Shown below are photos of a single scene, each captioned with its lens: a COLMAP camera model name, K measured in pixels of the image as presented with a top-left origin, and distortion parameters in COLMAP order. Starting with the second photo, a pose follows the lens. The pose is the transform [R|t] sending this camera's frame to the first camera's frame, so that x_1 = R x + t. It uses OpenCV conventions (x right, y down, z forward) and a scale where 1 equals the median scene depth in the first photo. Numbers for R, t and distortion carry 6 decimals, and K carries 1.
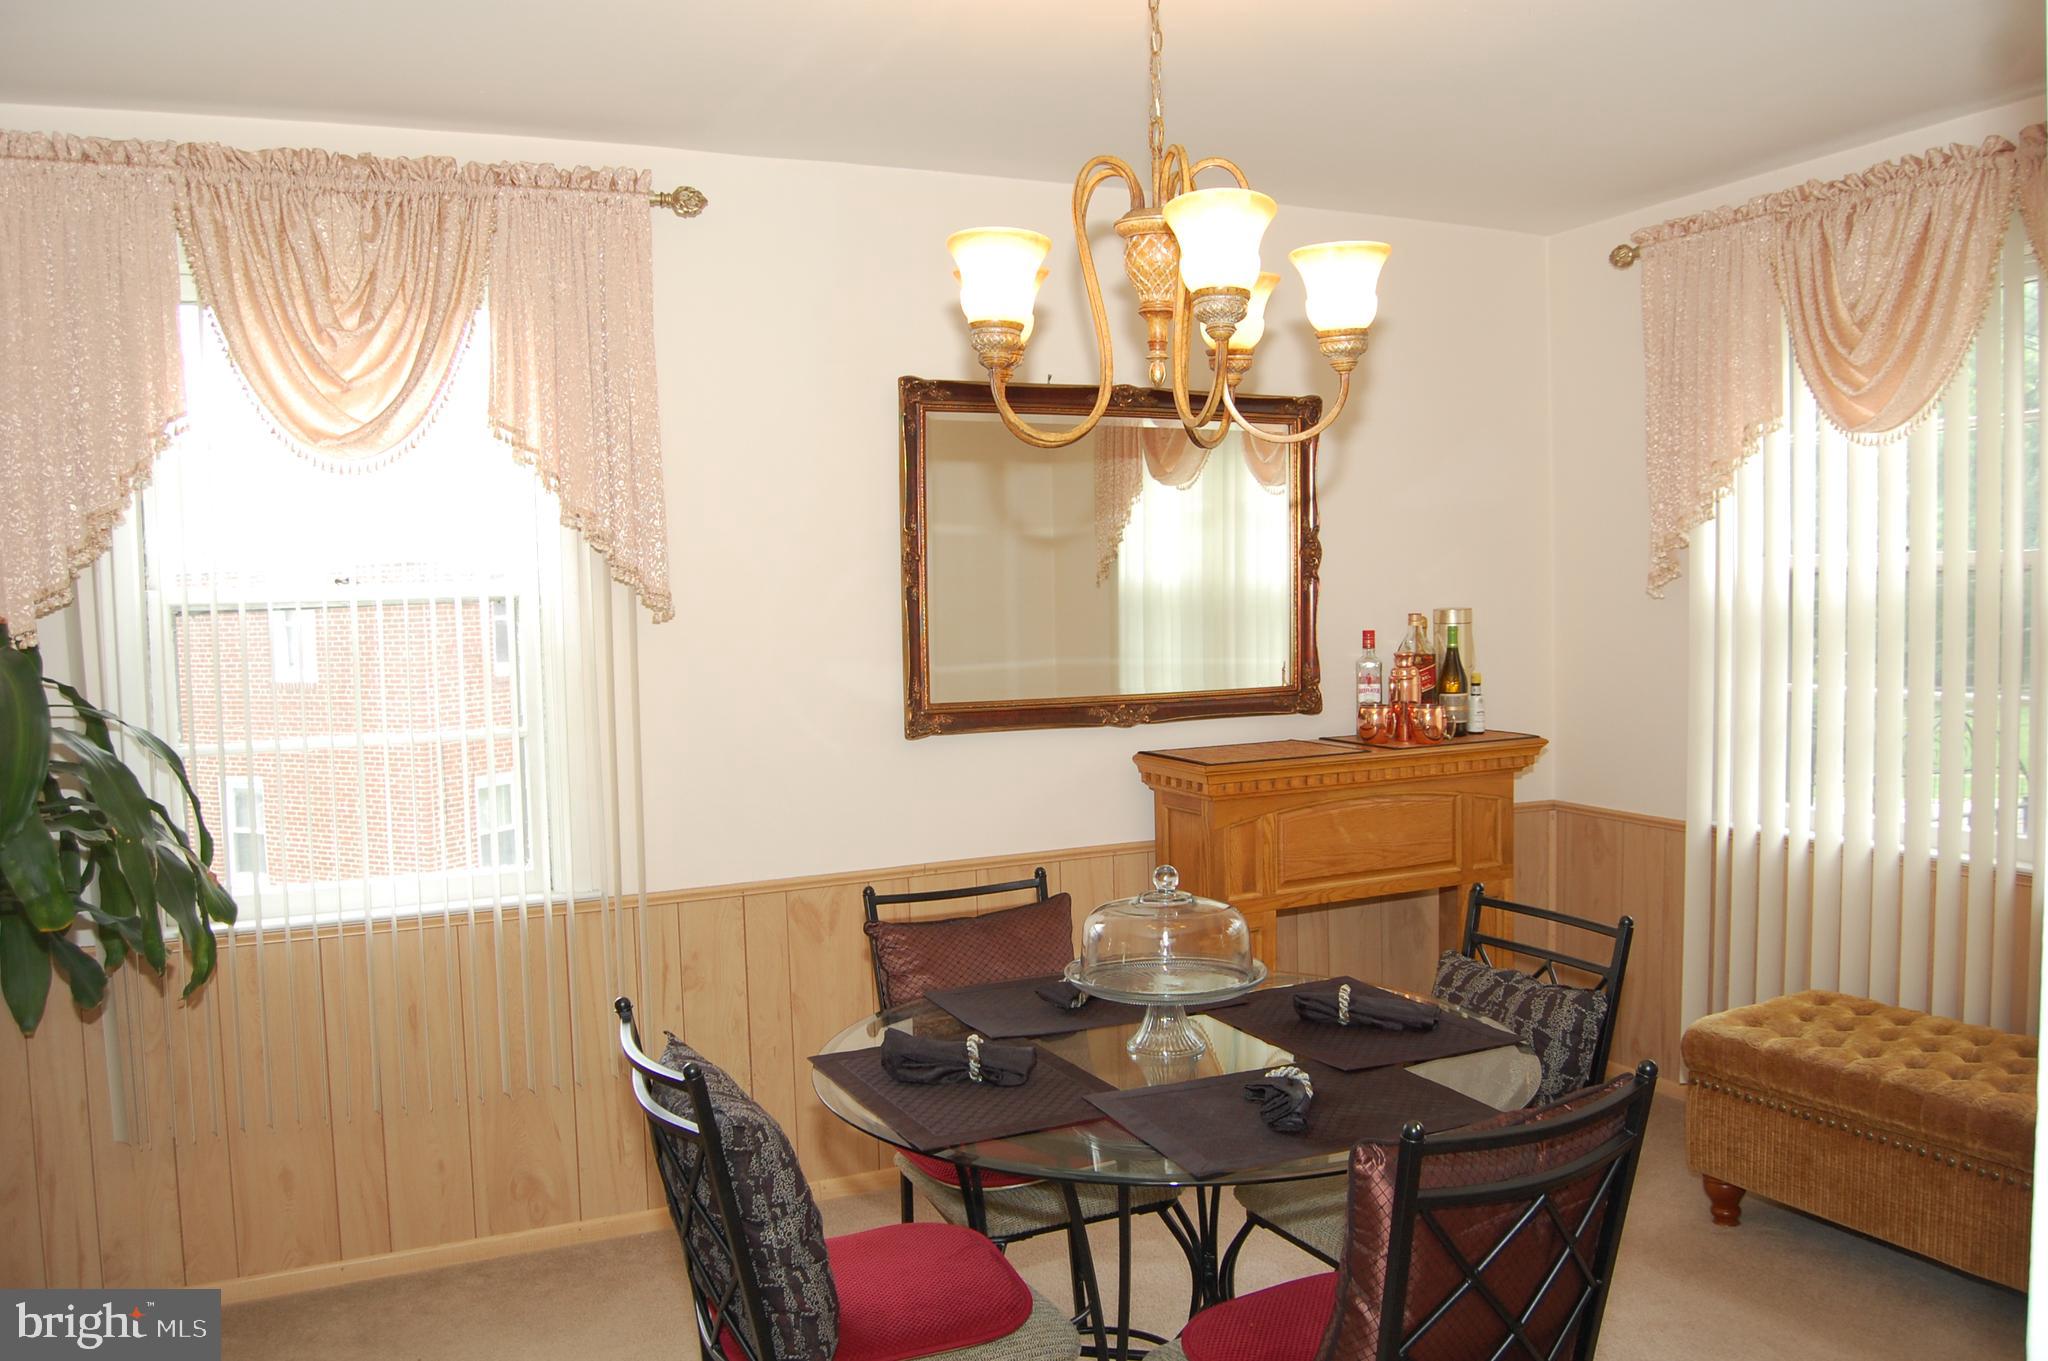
lens RADIAL K [[1591.7, 0, 1024.0], [0, 1591.7, 680.5], [0, 0, 1]] dist [-0.092987, 0.039652]
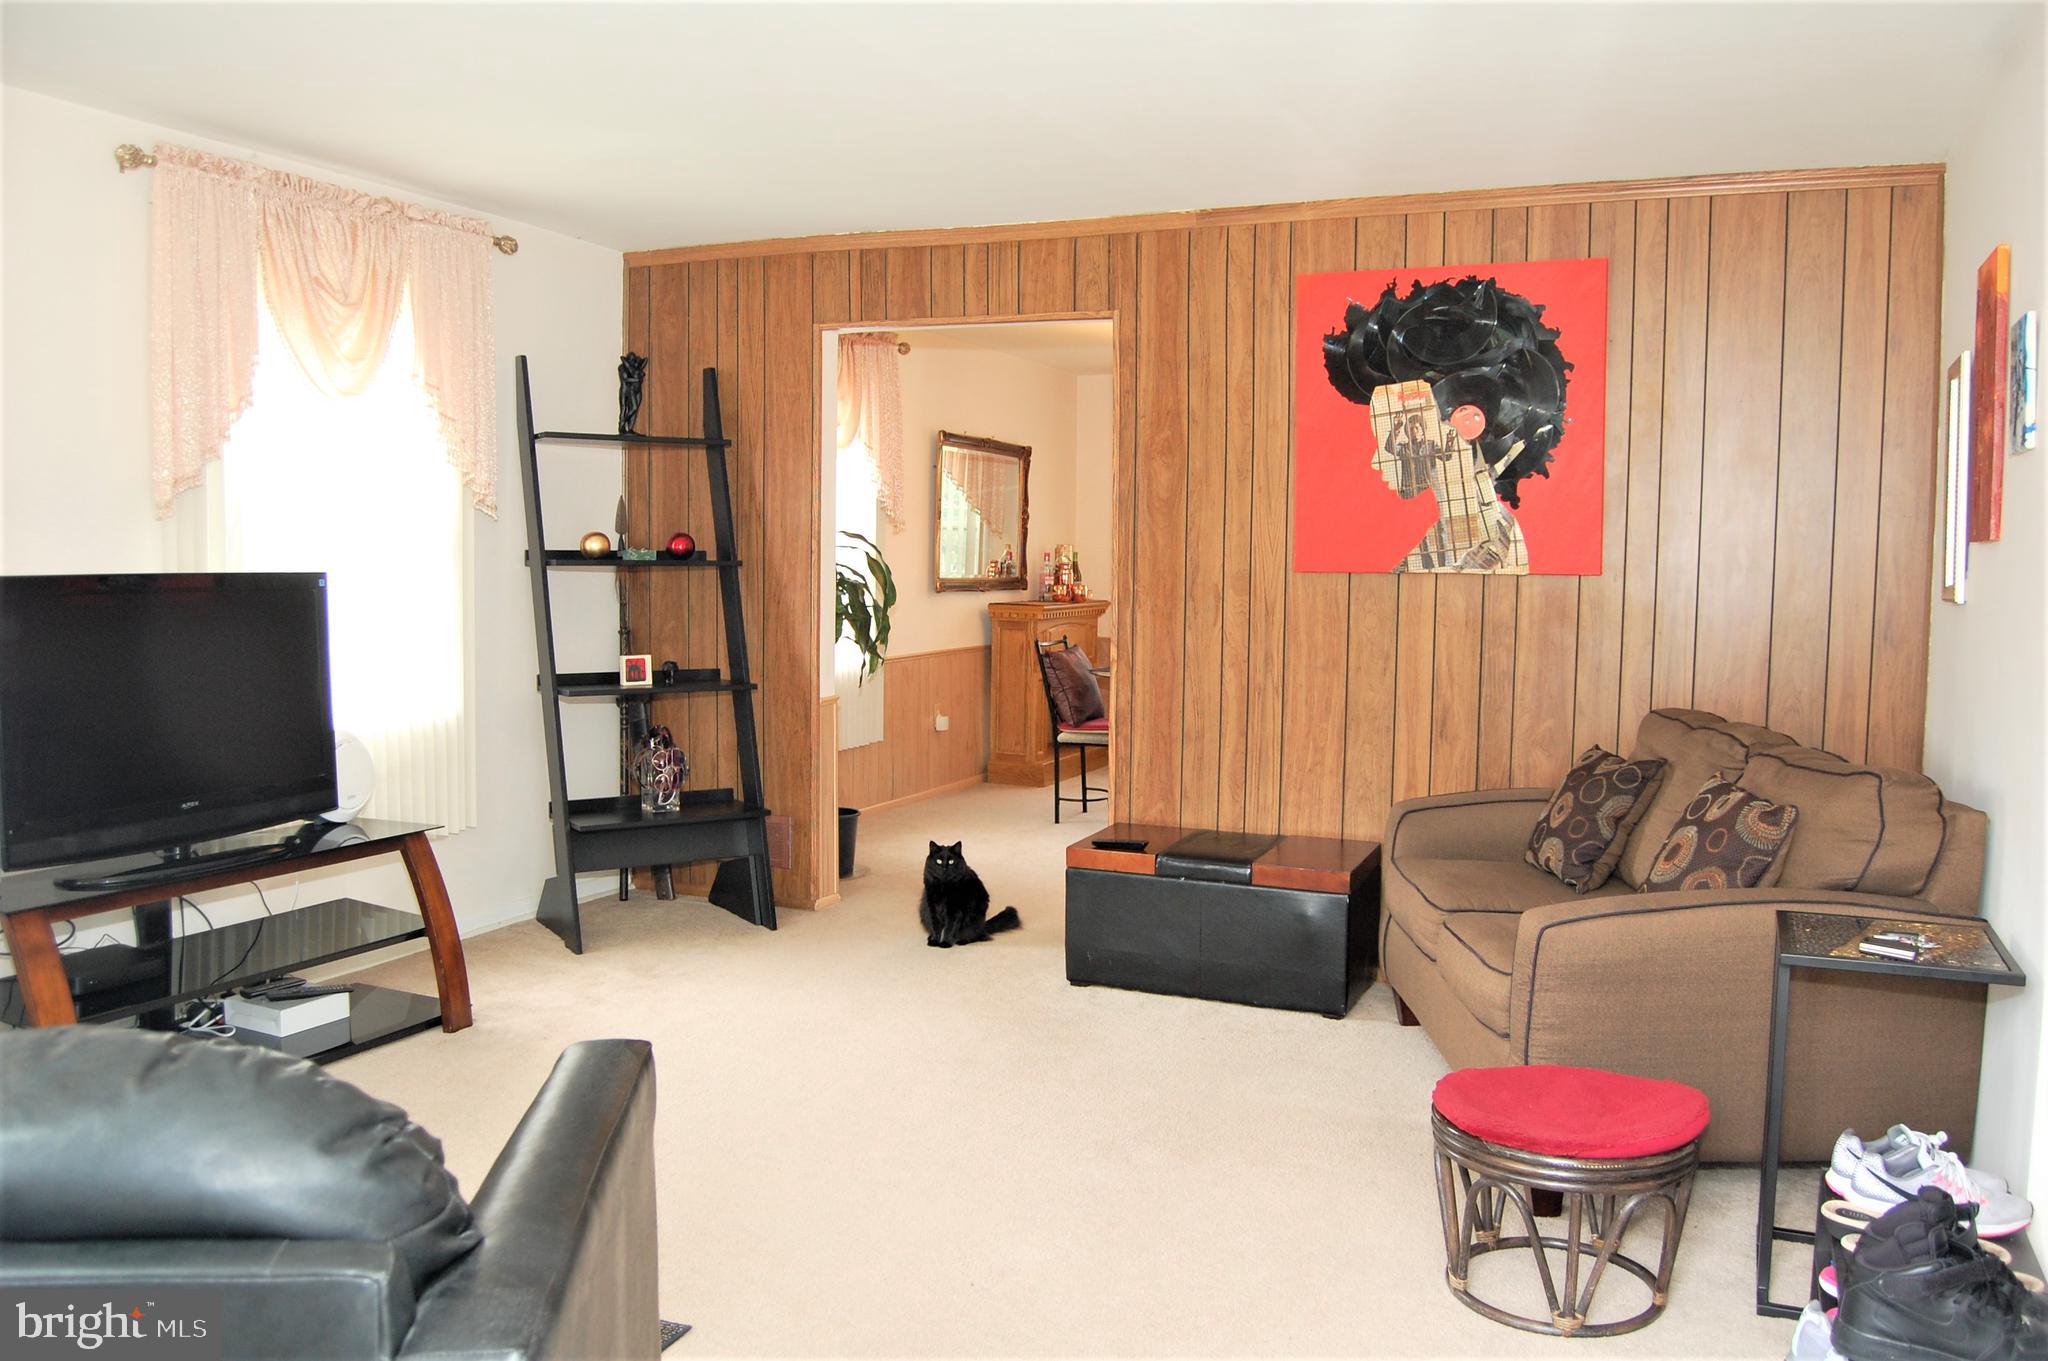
lens RADIAL K [[1591.7, 0, 1024.0], [0, 1591.7, 680.5], [0, 0, 1]] dist [-0.092987, 0.039652]
pose [[0.770120, -0.015199, 0.637718, -1.250272], [-0.012911, 0.999140, 0.039406, 0.060399], [-0.637768, -0.038581, 0.769262, -0.716618]]
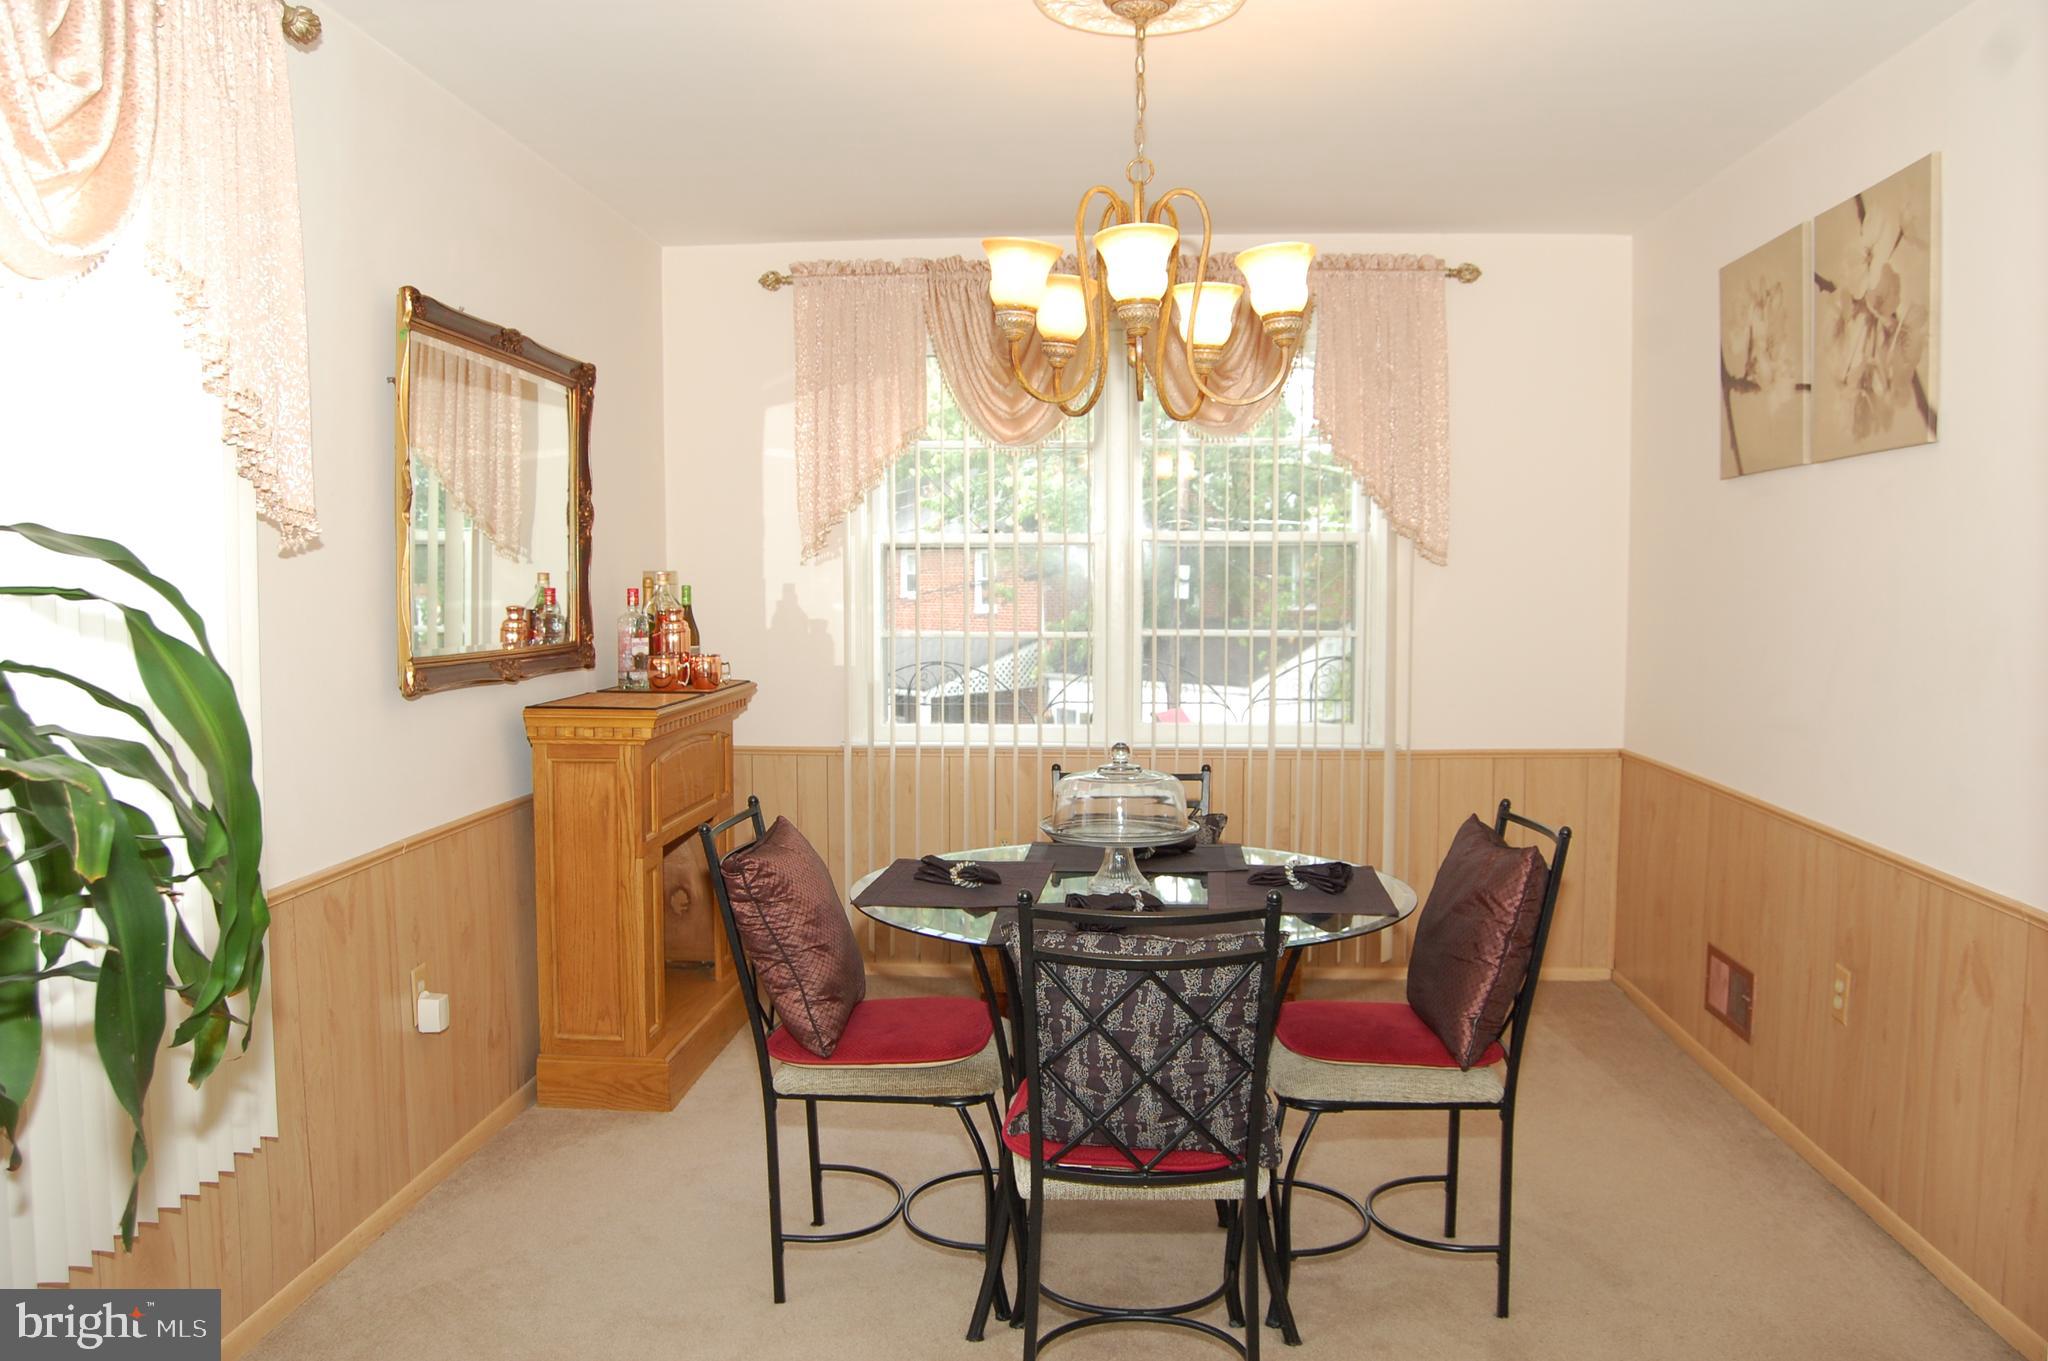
lens RADIAL K [[1591.7, 0, 1024.0], [0, 1591.7, 680.5], [0, 0, 1]] dist [-0.092987, 0.039652]
pose [[0.506365, -0.030828, 0.861768, -0.582374], [0.016239, 0.999524, 0.026214, 0.006740], [-0.862166, 0.000720, 0.506625, 0.225517]]
